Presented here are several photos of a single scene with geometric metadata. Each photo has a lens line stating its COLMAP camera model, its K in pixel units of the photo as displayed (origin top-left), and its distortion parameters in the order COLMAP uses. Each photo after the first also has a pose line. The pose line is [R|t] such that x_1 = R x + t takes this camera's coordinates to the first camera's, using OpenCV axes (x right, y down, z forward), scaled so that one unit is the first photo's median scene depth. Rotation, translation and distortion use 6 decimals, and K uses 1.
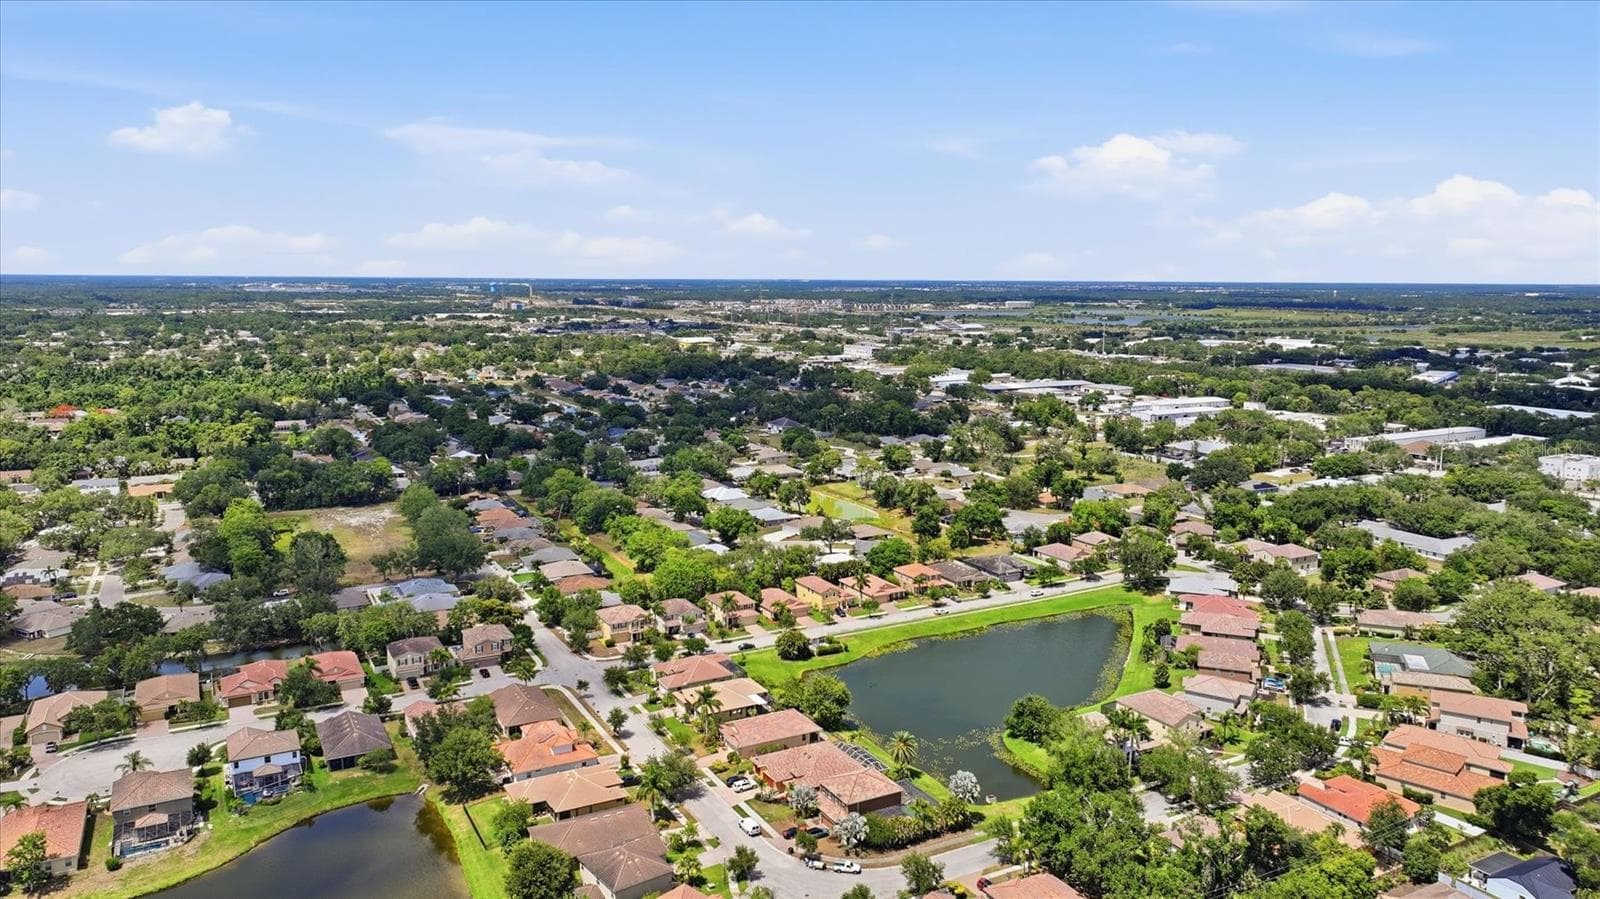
lens RADIAL K [[1121.4, 0, 806.8], [0, 1121.4, 450.2], [0, 0, 1]] dist [0.003600, -0.001728]
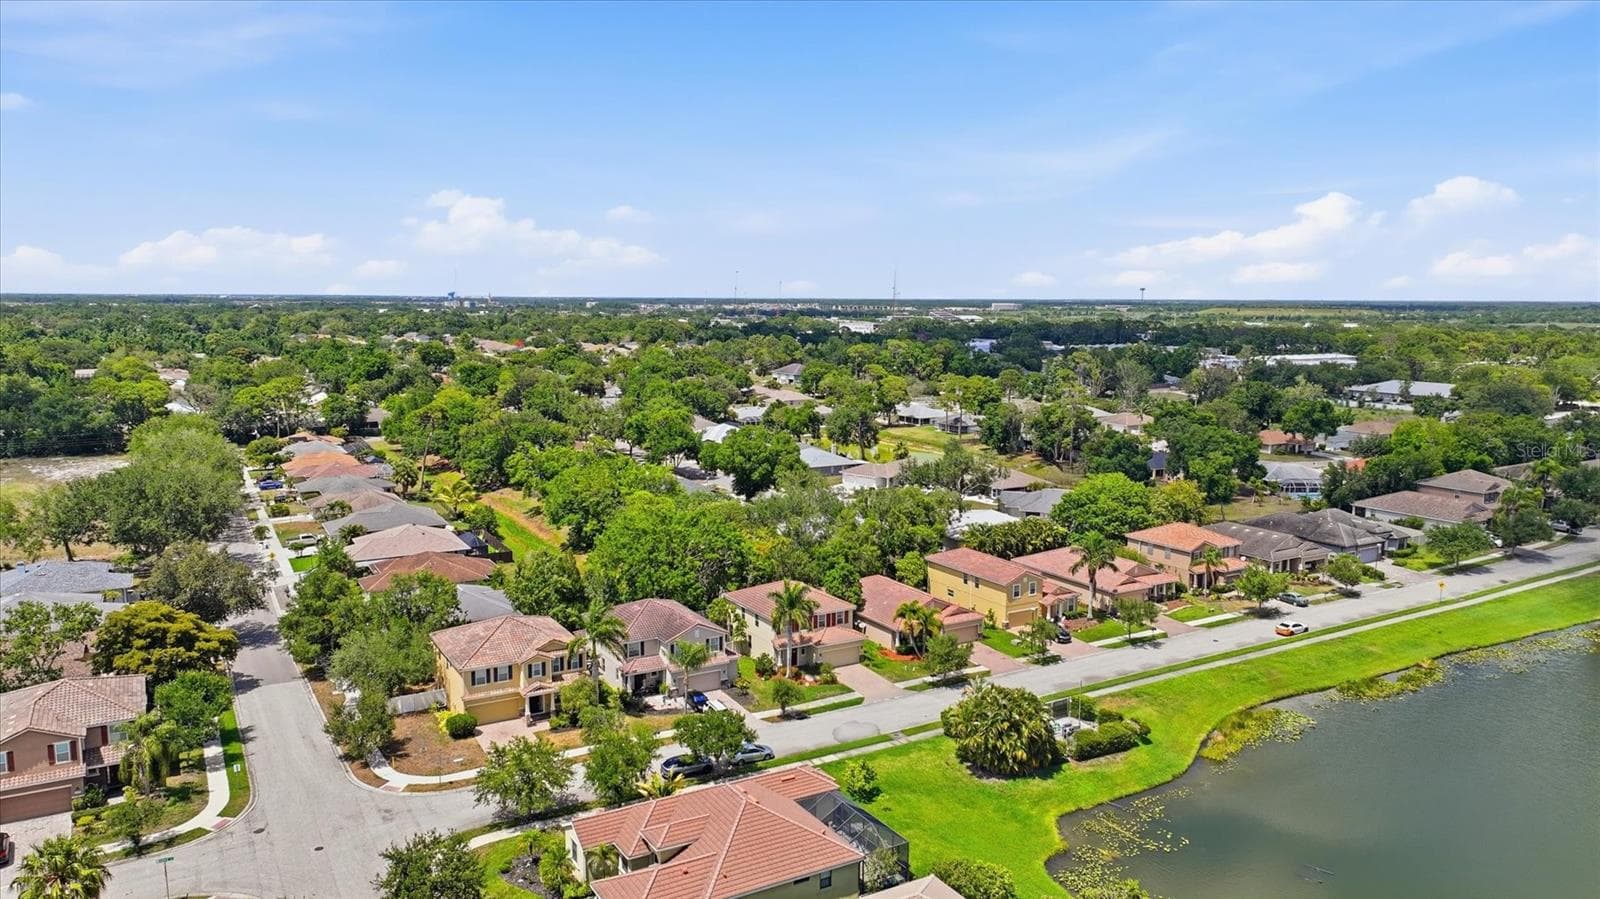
lens RADIAL K [[1121.4, 0, 806.8], [0, 1121.4, 450.2], [0, 0, 1]] dist [0.003600, -0.001728]
pose [[0.999577, -0.004059, 0.028789, -0.074685], [0.004607, 0.999809, -0.018984, 0.089067], [-0.028707, 0.019109, 0.999405, 0.614882]]
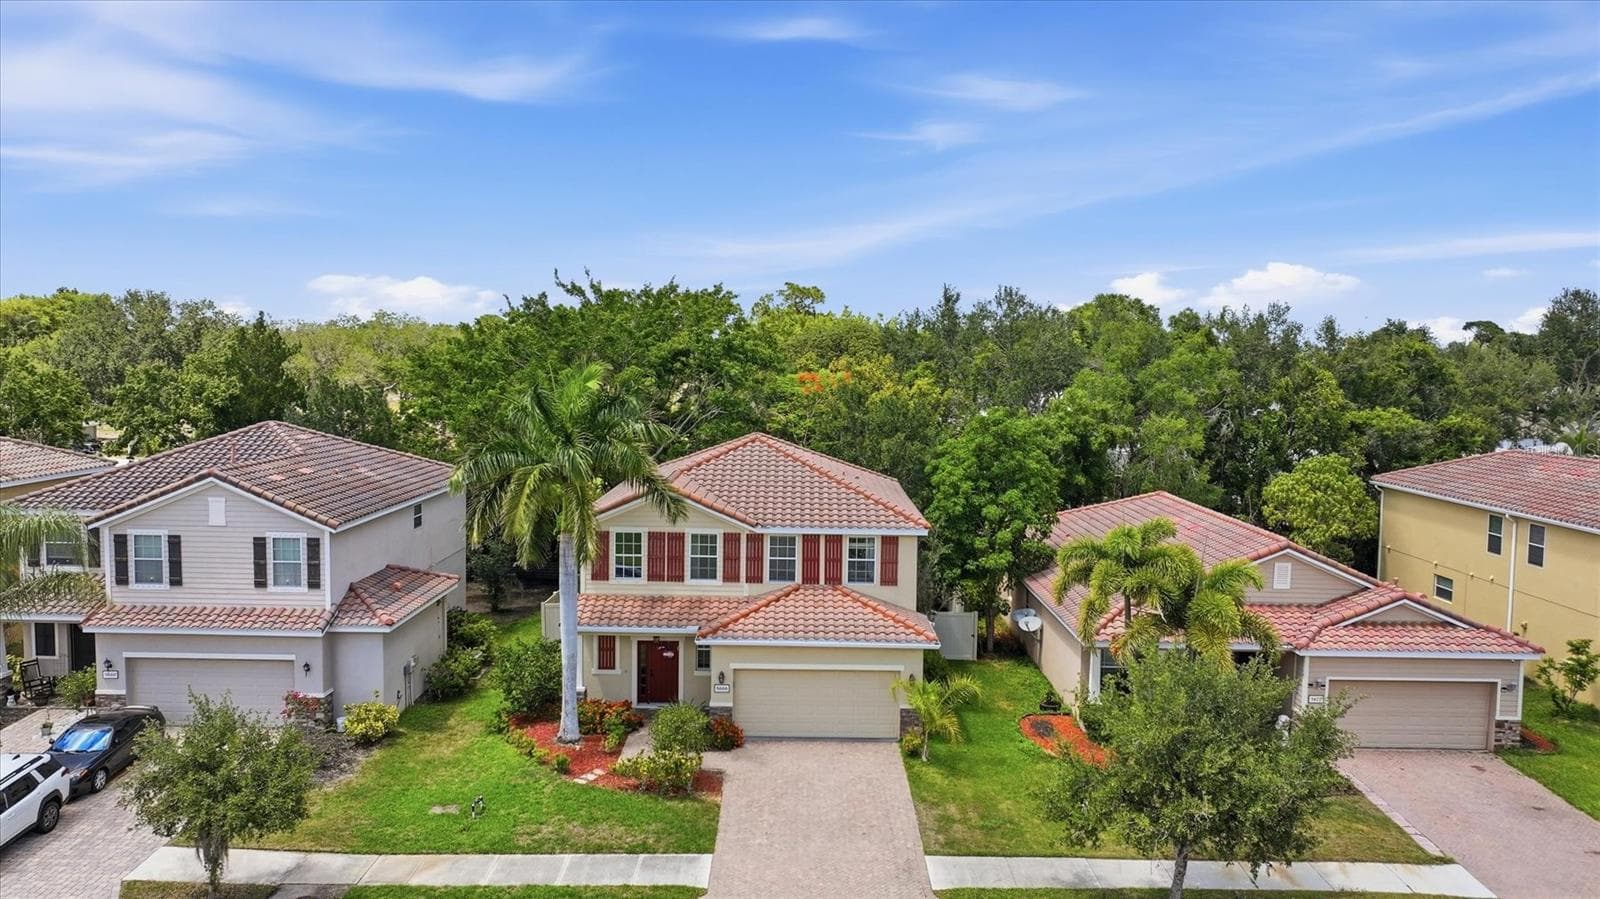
lens RADIAL K [[1121.4, 0, 806.8], [0, 1121.4, 450.2], [0, 0, 1]] dist [0.003600, -0.001728]
pose [[0.876553, 0.048634, -0.478843, -0.006139], [-0.085665, 0.994761, -0.055781, 0.136826], [0.473621, 0.089915, 0.876127, 0.914488]]
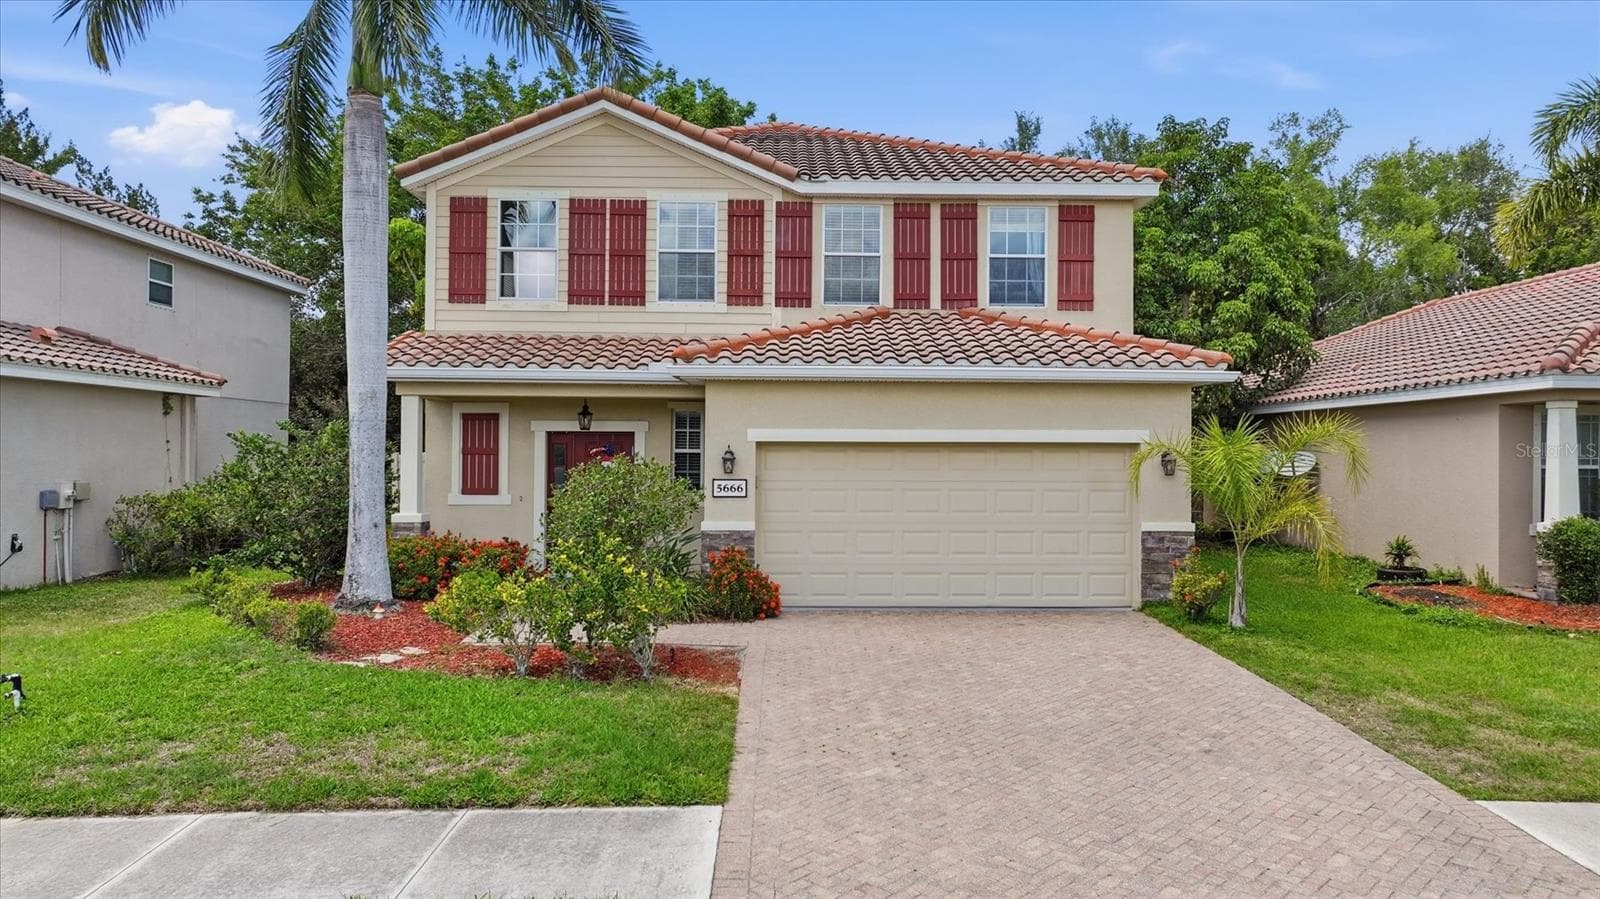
lens RADIAL K [[1121.4, 0, 806.8], [0, 1121.4, 450.2], [0, 0, 1]] dist [0.003600, -0.001728]
pose [[0.884387, -0.001187, -0.466752, -0.036608], [-0.074541, 0.986803, -0.143747, 0.157399], [0.460763, 0.161920, 0.872628, 0.963500]]
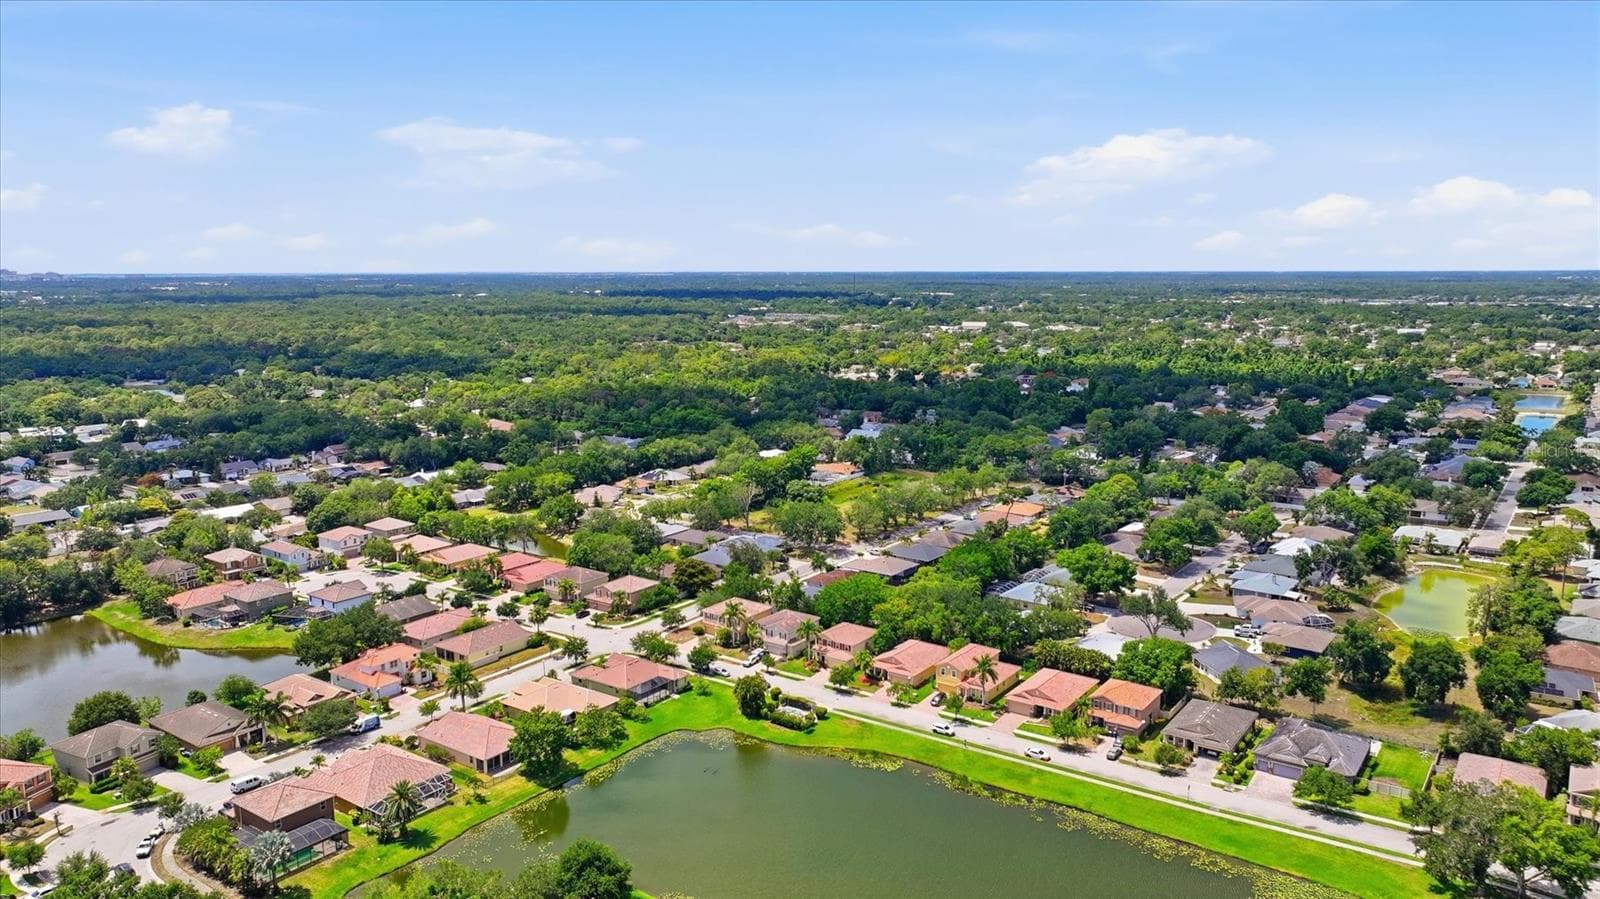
lens RADIAL K [[1121.4, 0, 806.8], [0, 1121.4, 450.2], [0, 0, 1]] dist [0.003600, -0.001728]
pose [[0.433837, 0.138542, -0.890276, 0.622652], [-0.135606, 0.986892, 0.087495, -0.062540], [0.890728, 0.082768, 0.446937, 0.619807]]
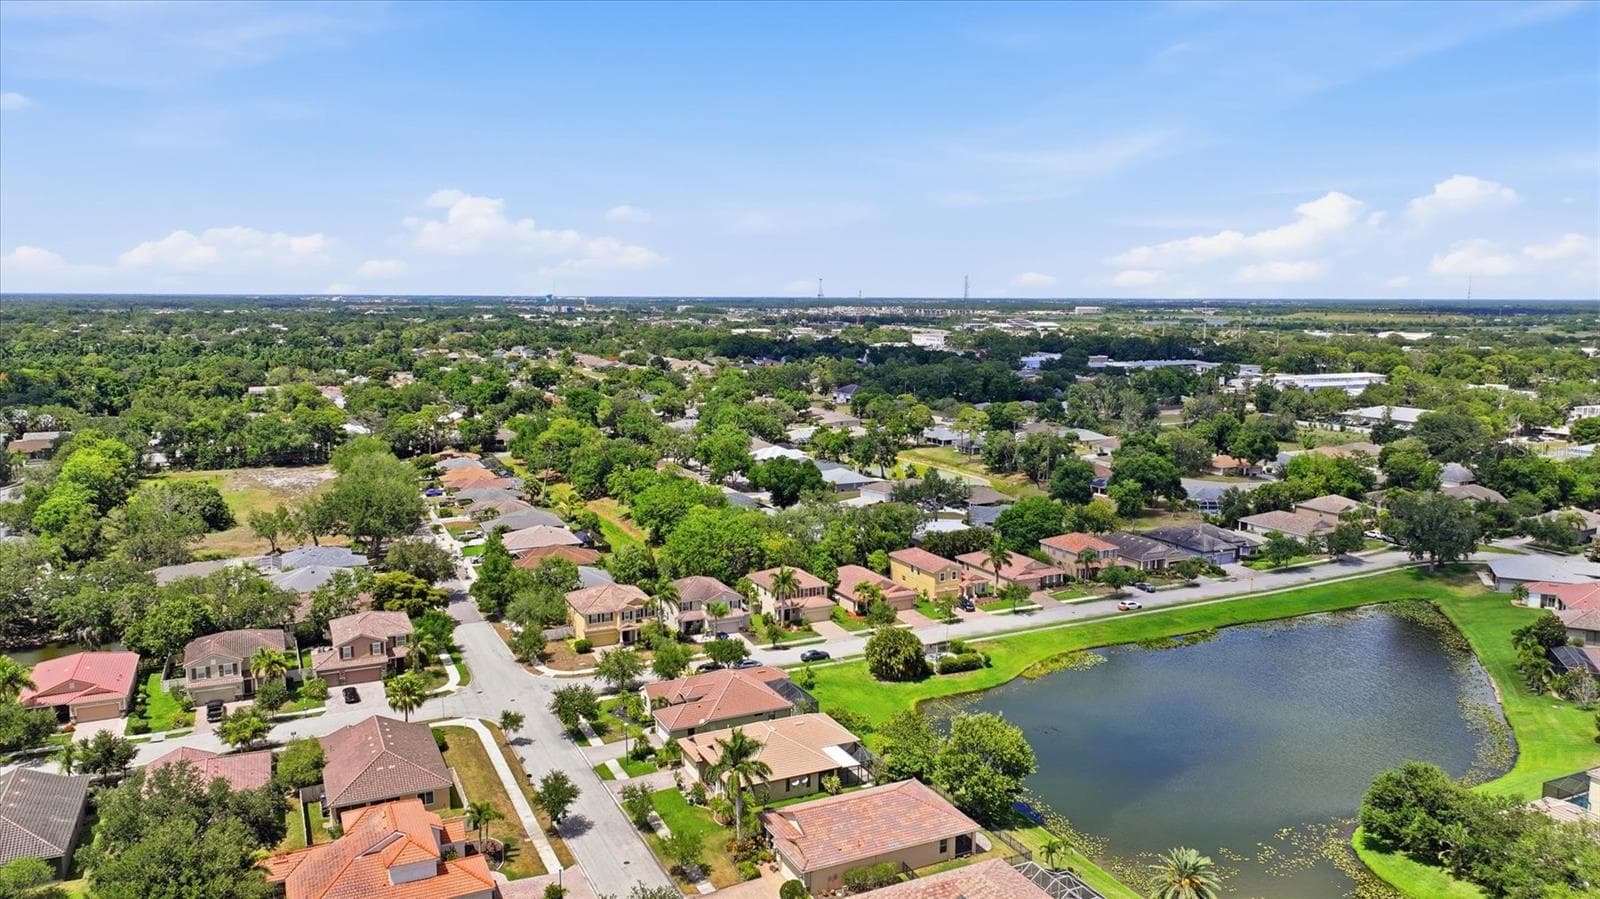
lens RADIAL K [[1121.4, 0, 806.8], [0, 1121.4, 450.2], [0, 0, 1]] dist [0.003600, -0.001728]
pose [[0.998736, 0.005764, -0.049937, -0.027866], [-0.006642, 0.999826, -0.017424, 0.073996], [0.049828, 0.017733, 0.998600, 0.392818]]
